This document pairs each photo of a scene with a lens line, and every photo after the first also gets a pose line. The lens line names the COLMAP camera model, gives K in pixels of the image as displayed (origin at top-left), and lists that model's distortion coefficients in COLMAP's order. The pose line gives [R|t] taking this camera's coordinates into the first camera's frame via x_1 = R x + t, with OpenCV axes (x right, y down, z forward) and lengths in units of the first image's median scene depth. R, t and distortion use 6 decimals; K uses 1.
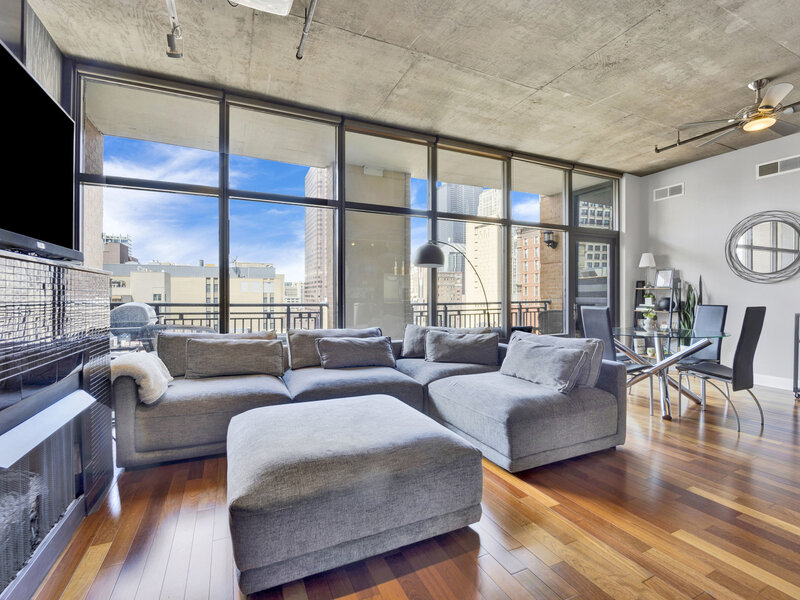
lens RADIAL K [[370.8, 0, 396.2], [0, 370.8, 301.3], [0, 0, 1]] dist [-0.022143, -0.000256]
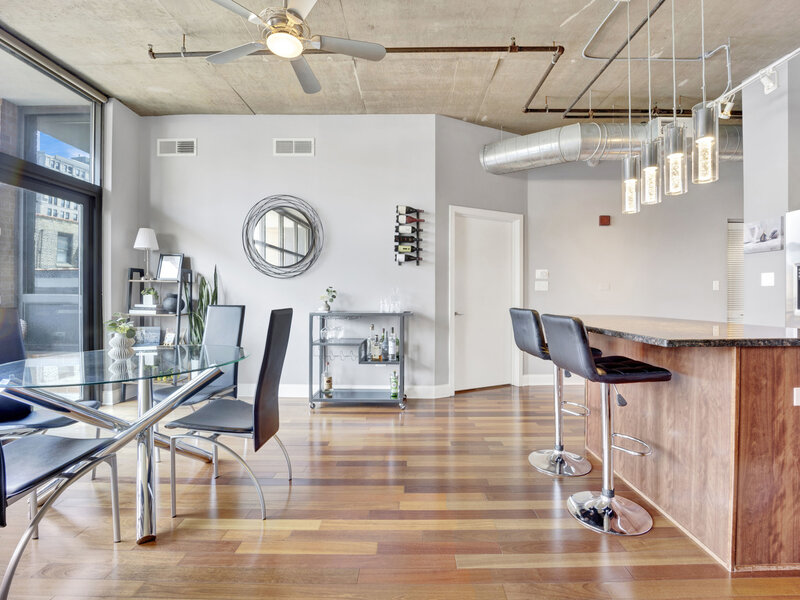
lens RADIAL K [[390.2, 0, 405.6], [0, 390.2, 303.2], [0, 0, 1]] dist [-0.020304, 0.000289]
pose [[0.425955, -0.012110, 0.904663, 0.262102], [0.003883, 0.999926, 0.011557, -0.000318], [-0.904736, -0.001410, 0.425971, 0.288581]]
